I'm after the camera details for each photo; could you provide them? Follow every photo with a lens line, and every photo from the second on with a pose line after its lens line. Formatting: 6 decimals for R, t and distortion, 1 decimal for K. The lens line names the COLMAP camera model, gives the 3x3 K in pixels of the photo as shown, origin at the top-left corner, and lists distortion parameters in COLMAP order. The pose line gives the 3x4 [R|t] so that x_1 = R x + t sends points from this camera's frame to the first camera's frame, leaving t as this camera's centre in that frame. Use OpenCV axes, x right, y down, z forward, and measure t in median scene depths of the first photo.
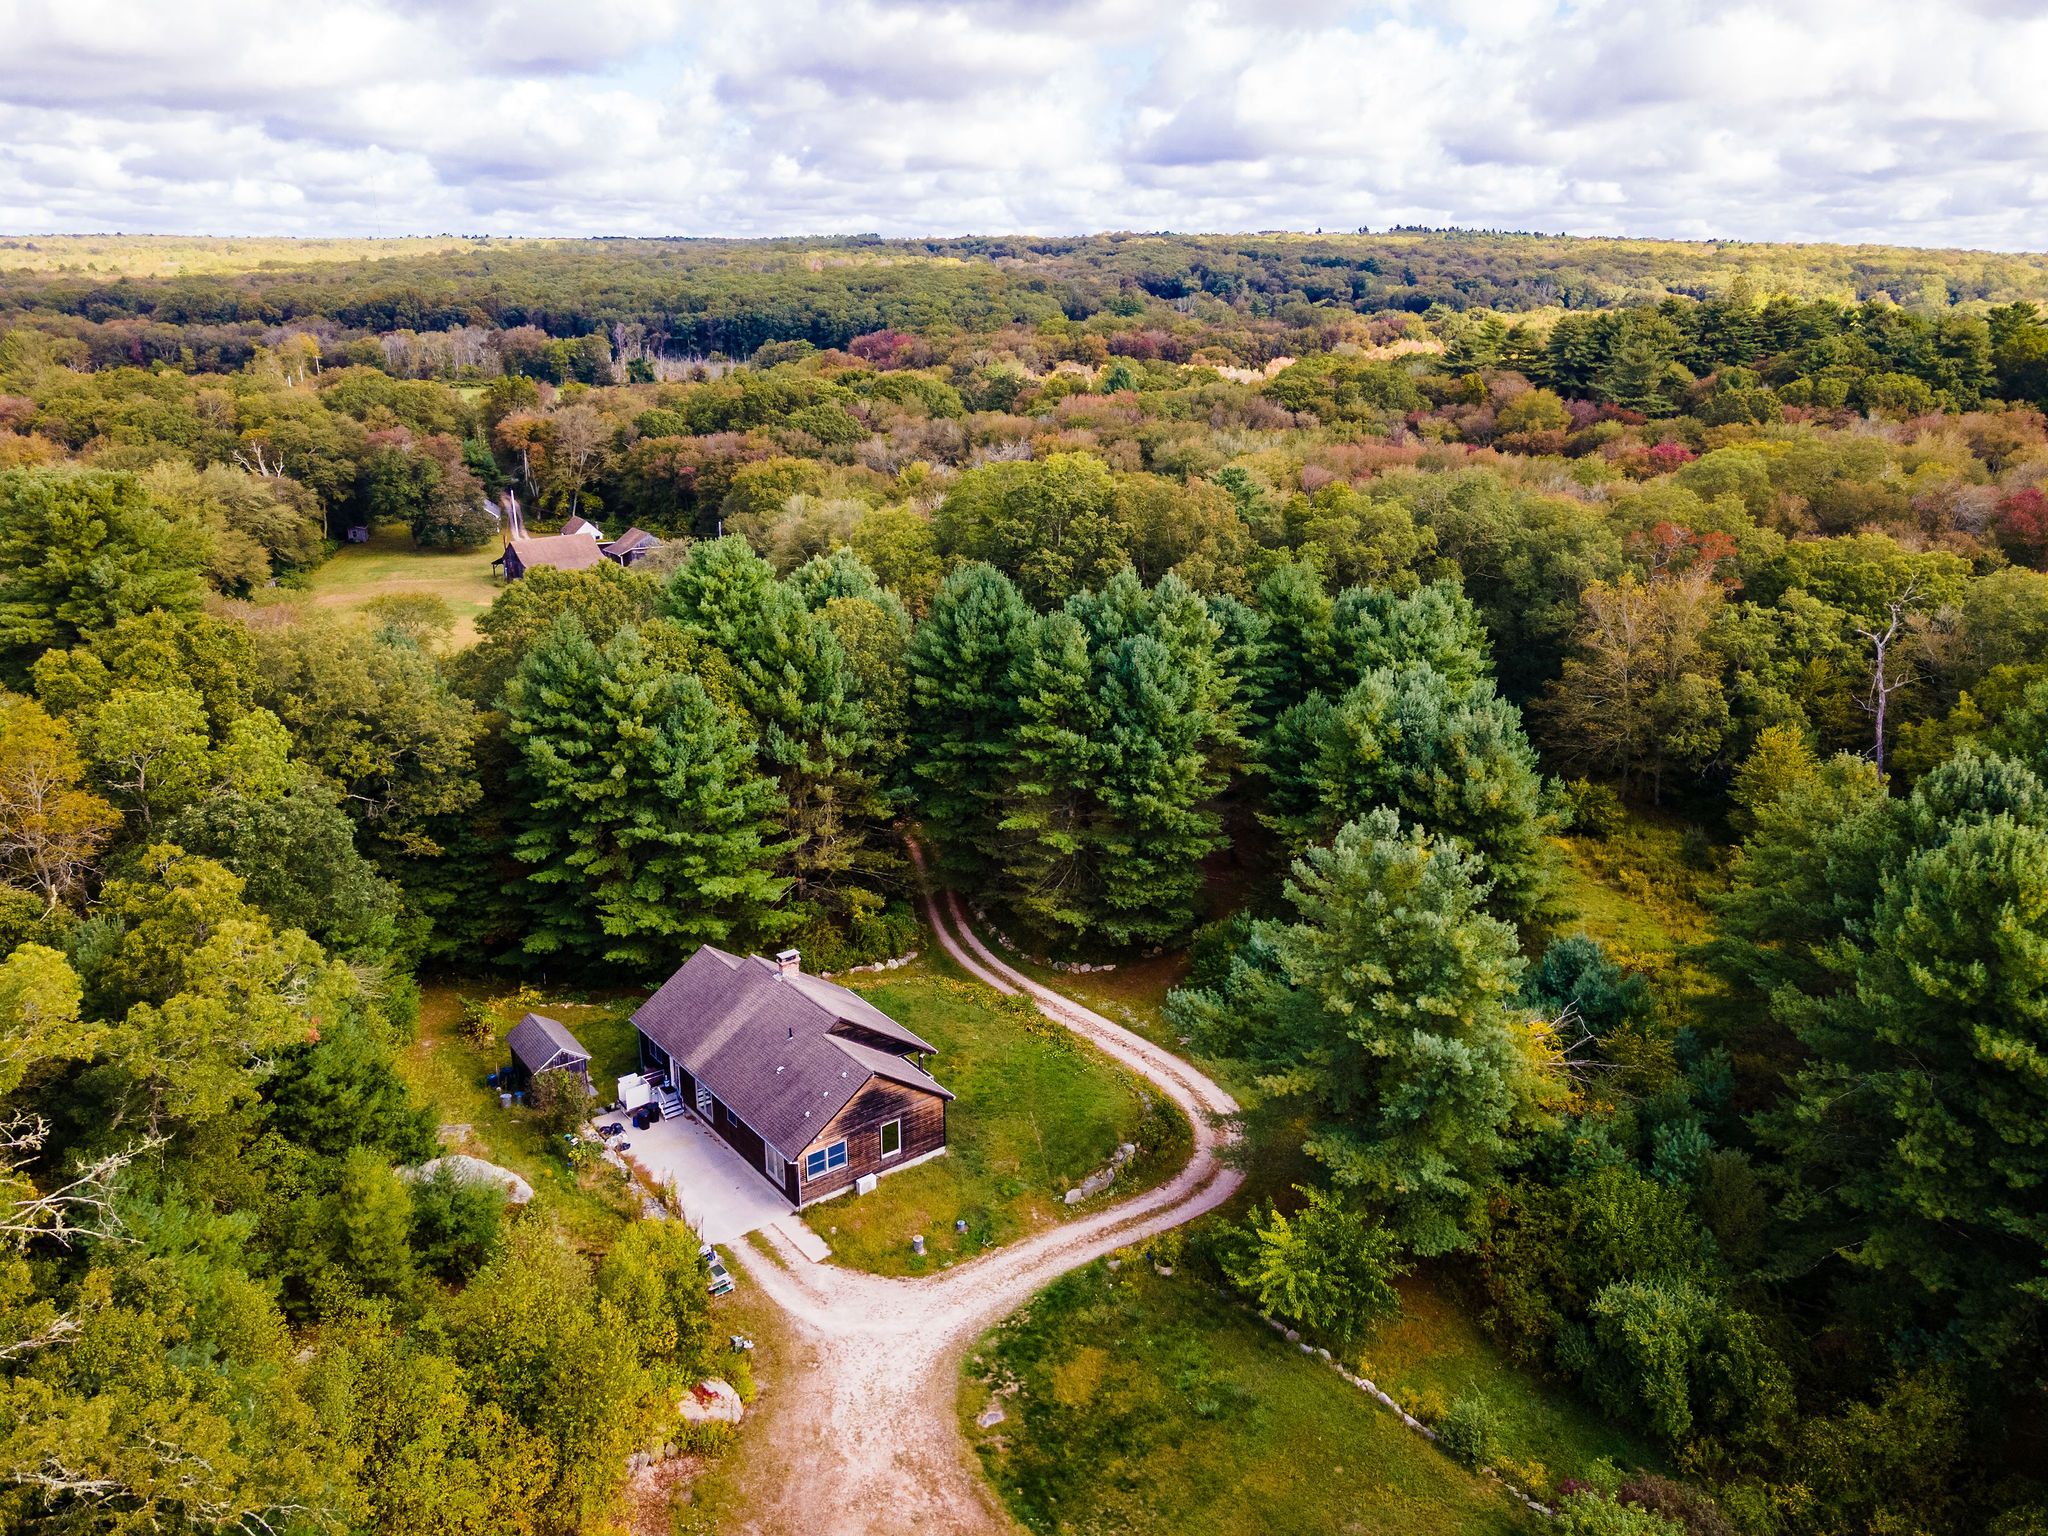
lens RADIAL K [[1508.7, 0, 1027.4], [0, 1508.7, 790.4], [0, 0, 1]] dist [0.008077, 0.063877]
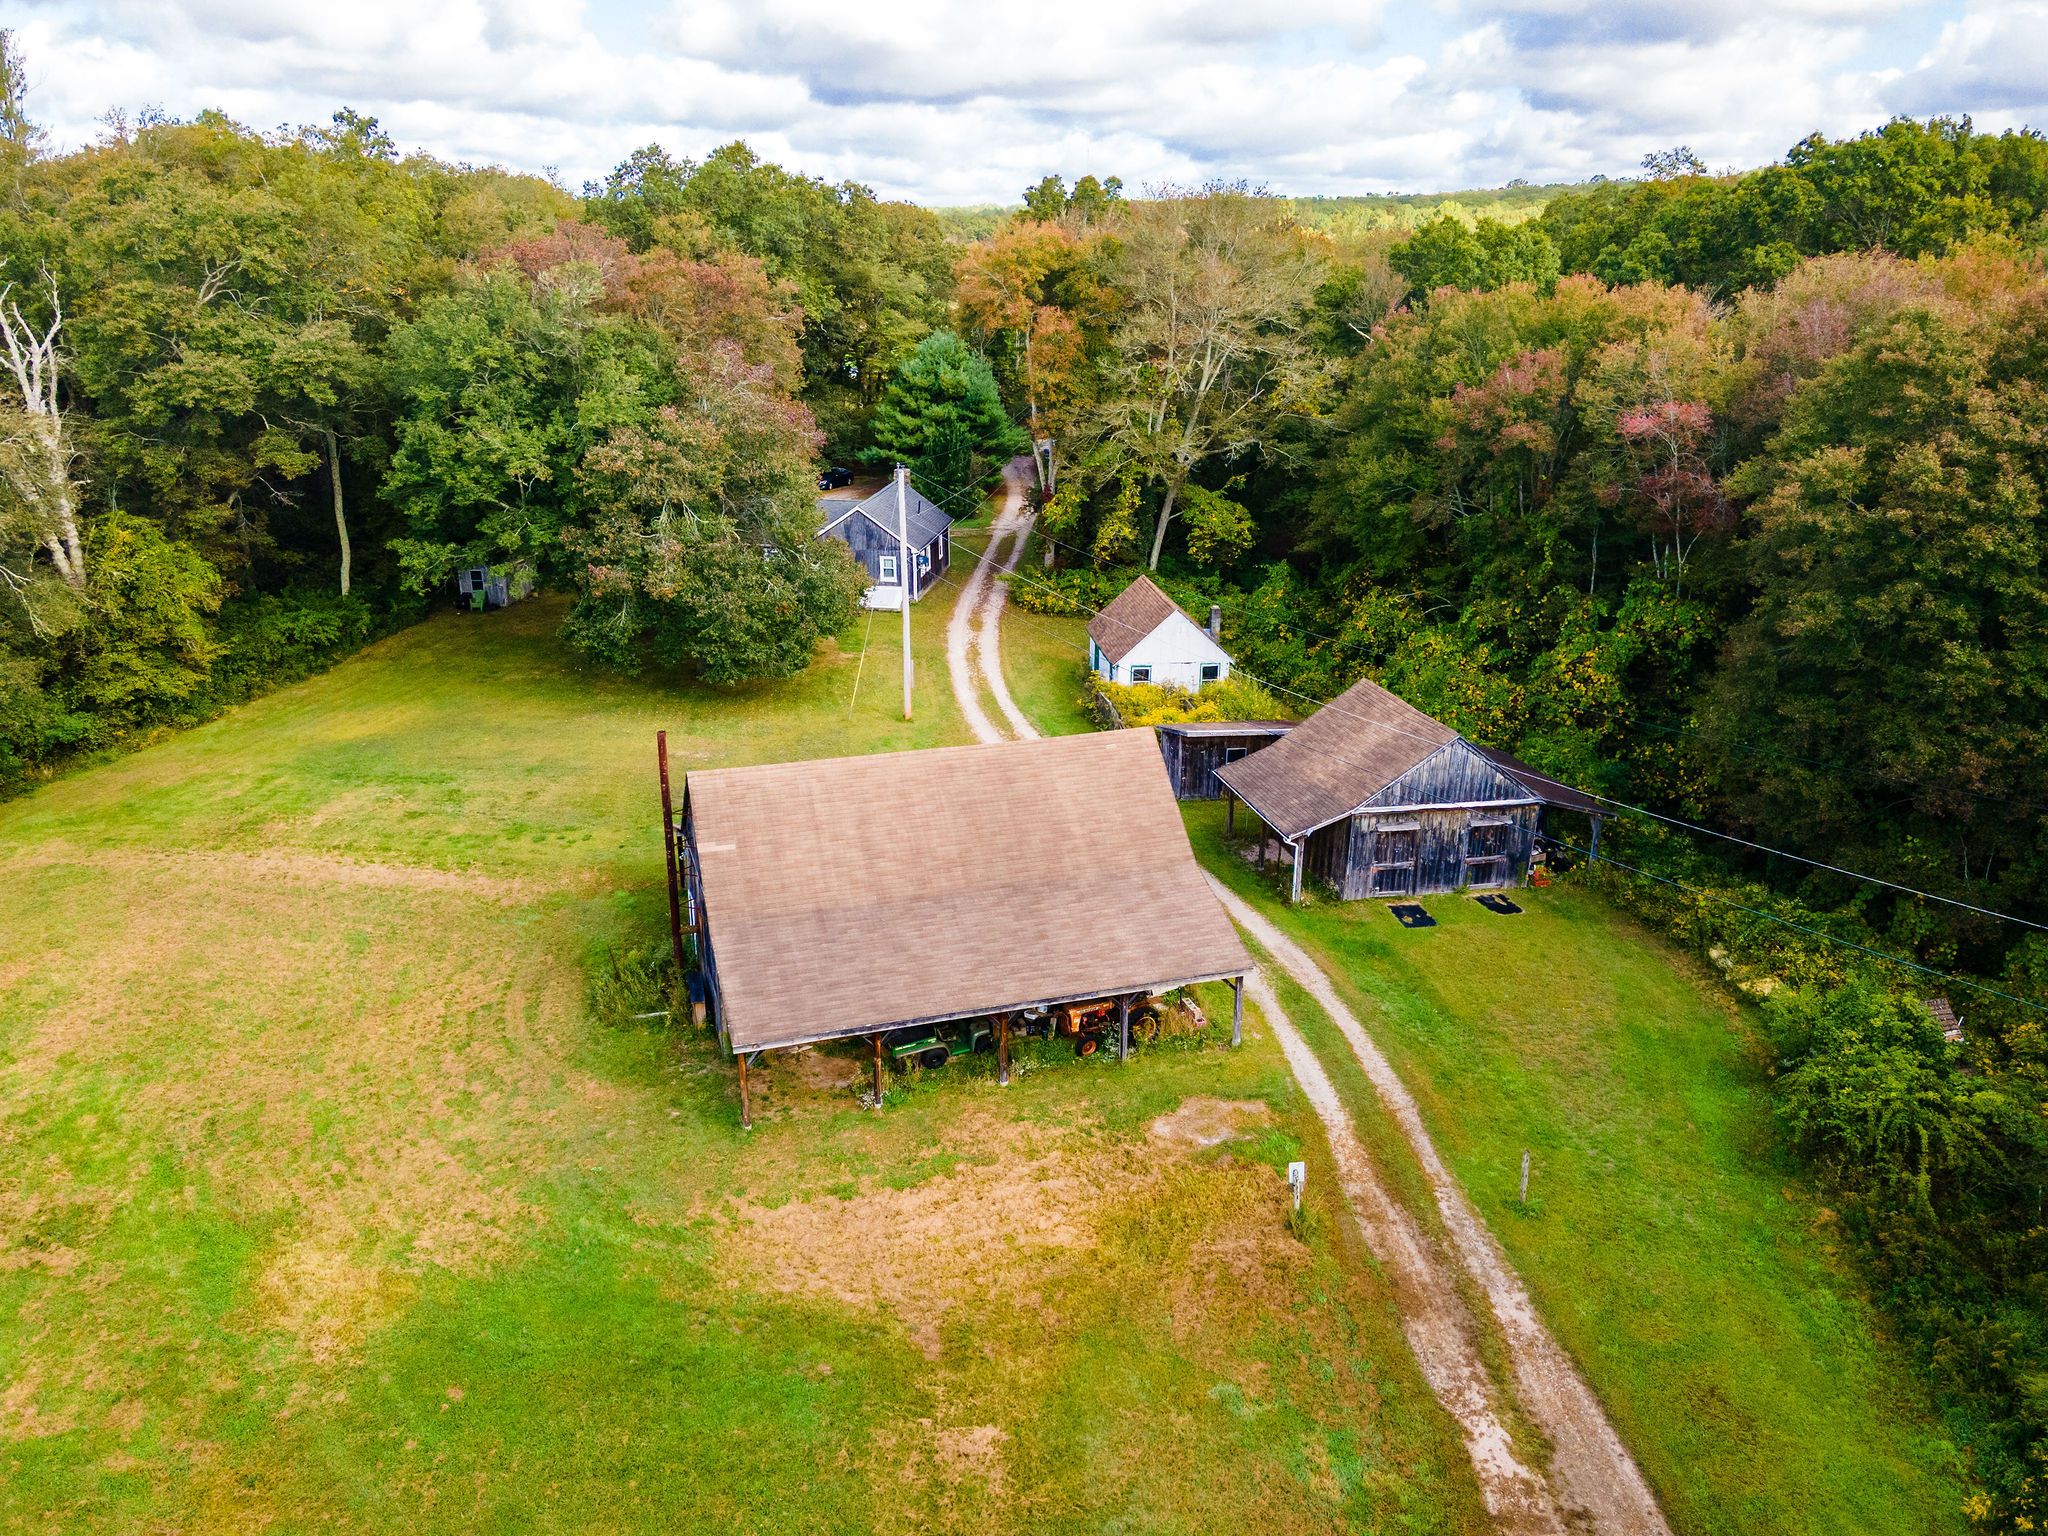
lens RADIAL K [[1508.7, 0, 1027.4], [0, 1508.7, 790.4], [0, 0, 1]] dist [0.008077, 0.063877]
pose [[0.911528, 0.137654, -0.387516, -0.536089], [-0.133134, 0.990345, 0.038629, -0.389080], [0.389092, 0.016380, 0.921053, 1.913159]]
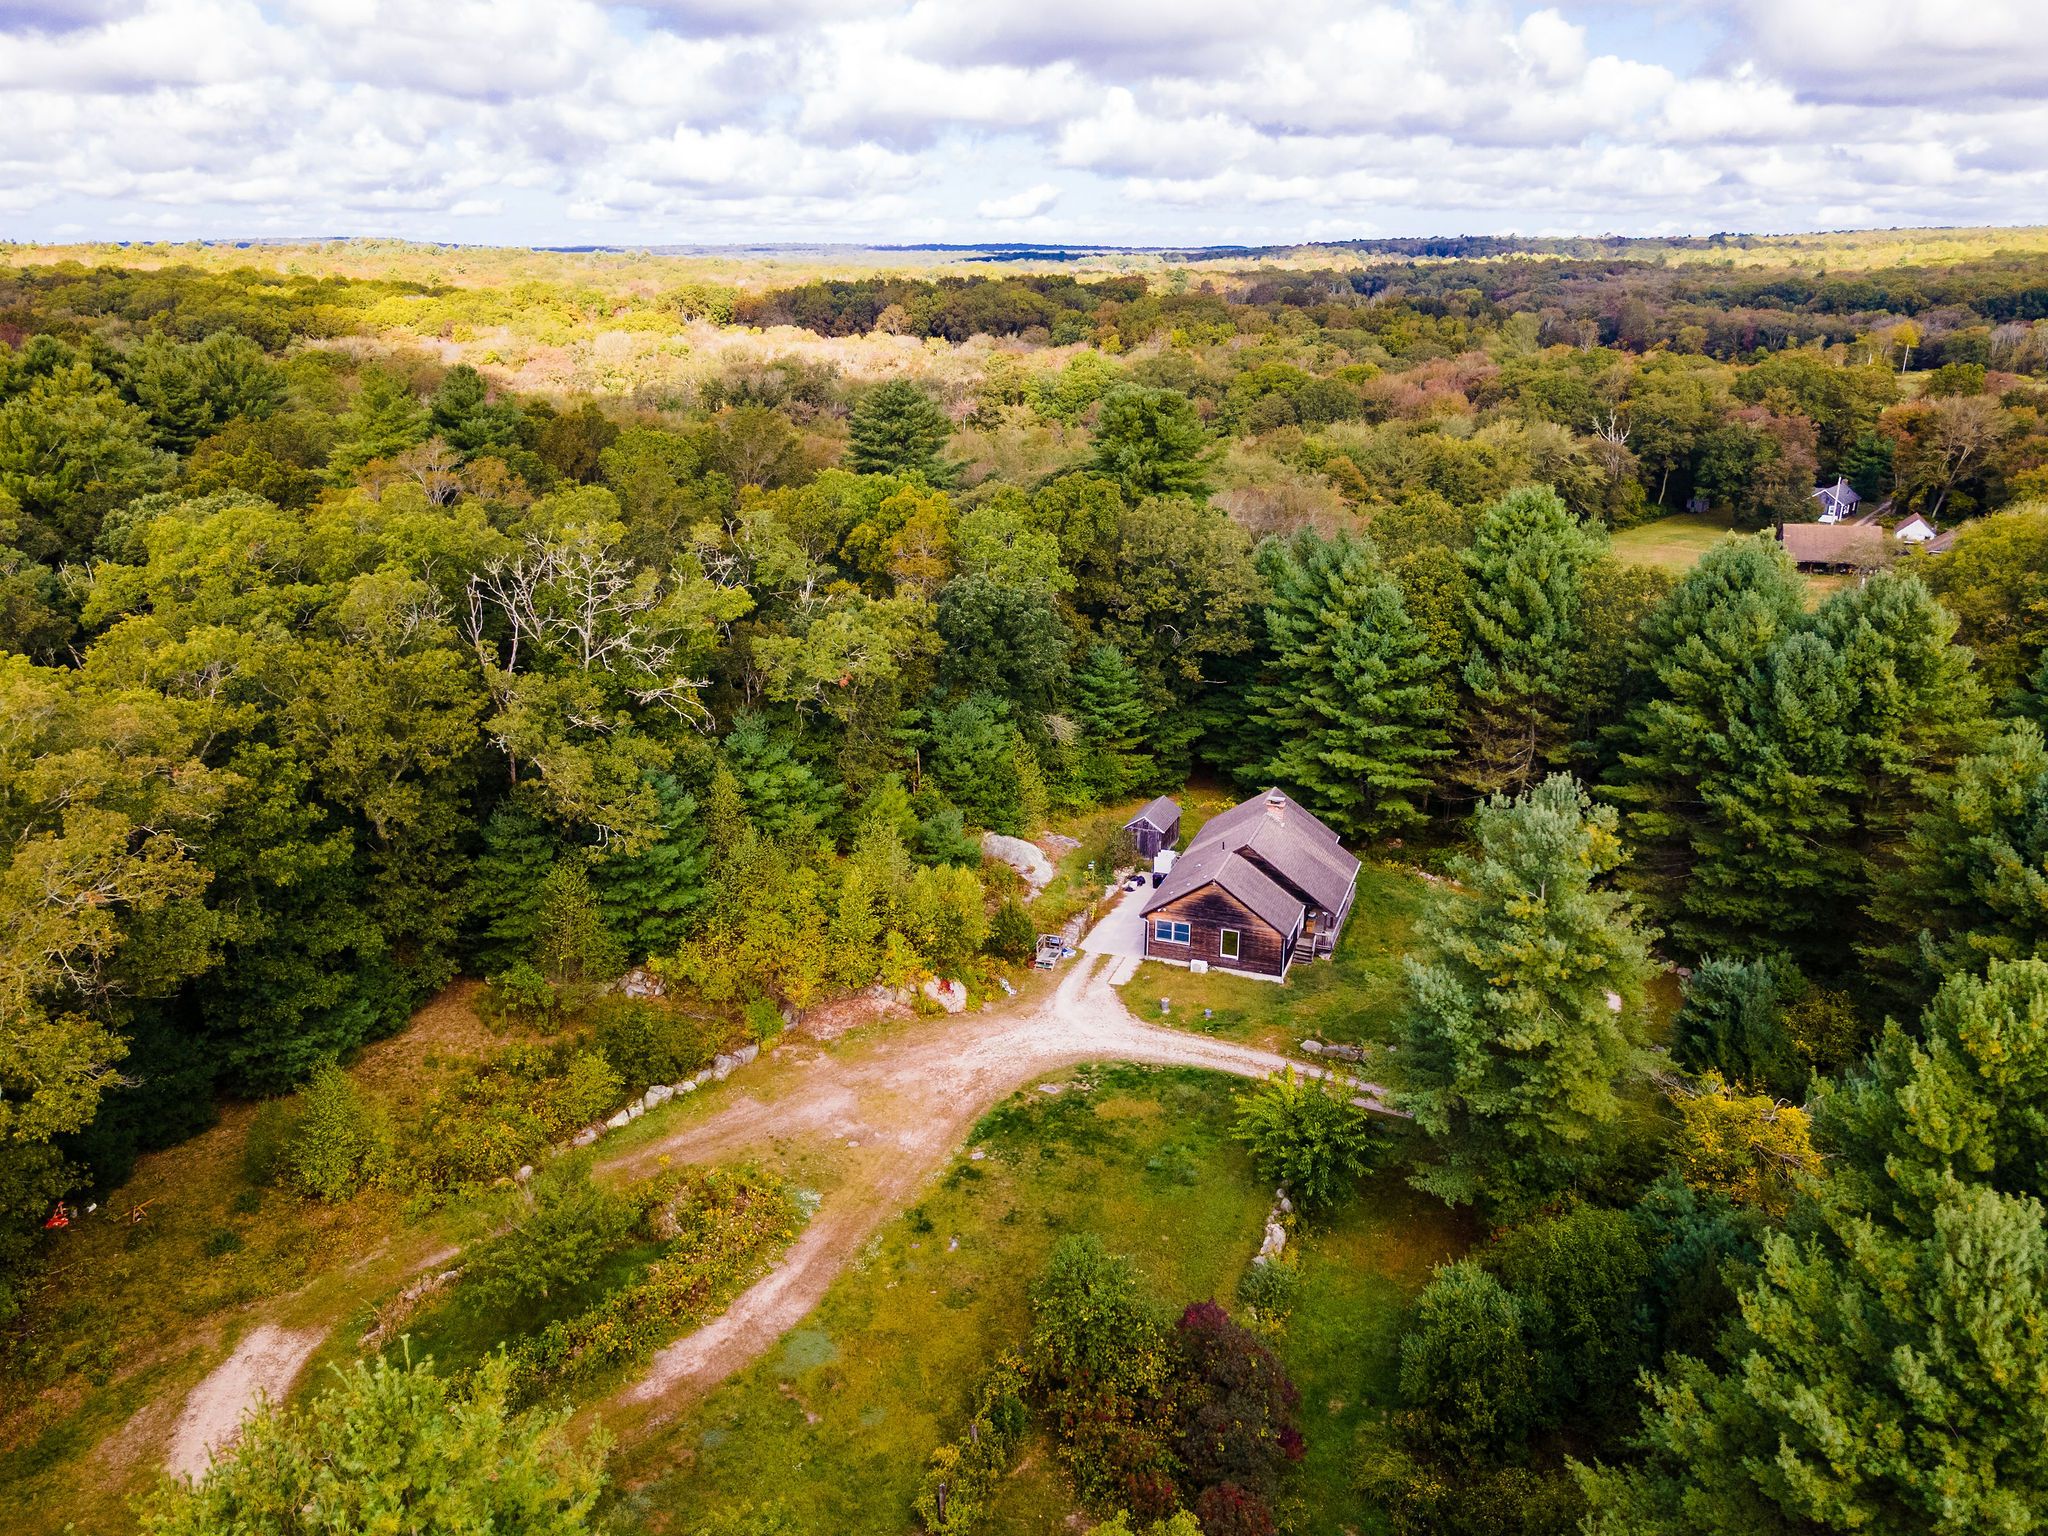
lens RADIAL K [[1484.4, 0, 1023.9], [0, 1484.4, 788.2], [0, 0, 1]] dist [0.050116, 0.007487]
pose [[0.524617, 0.276156, -0.805304, 0.549775], [-0.272955, 0.950551, 0.148148, -0.018675], [0.806395, 0.142091, 0.574054, 0.101241]]
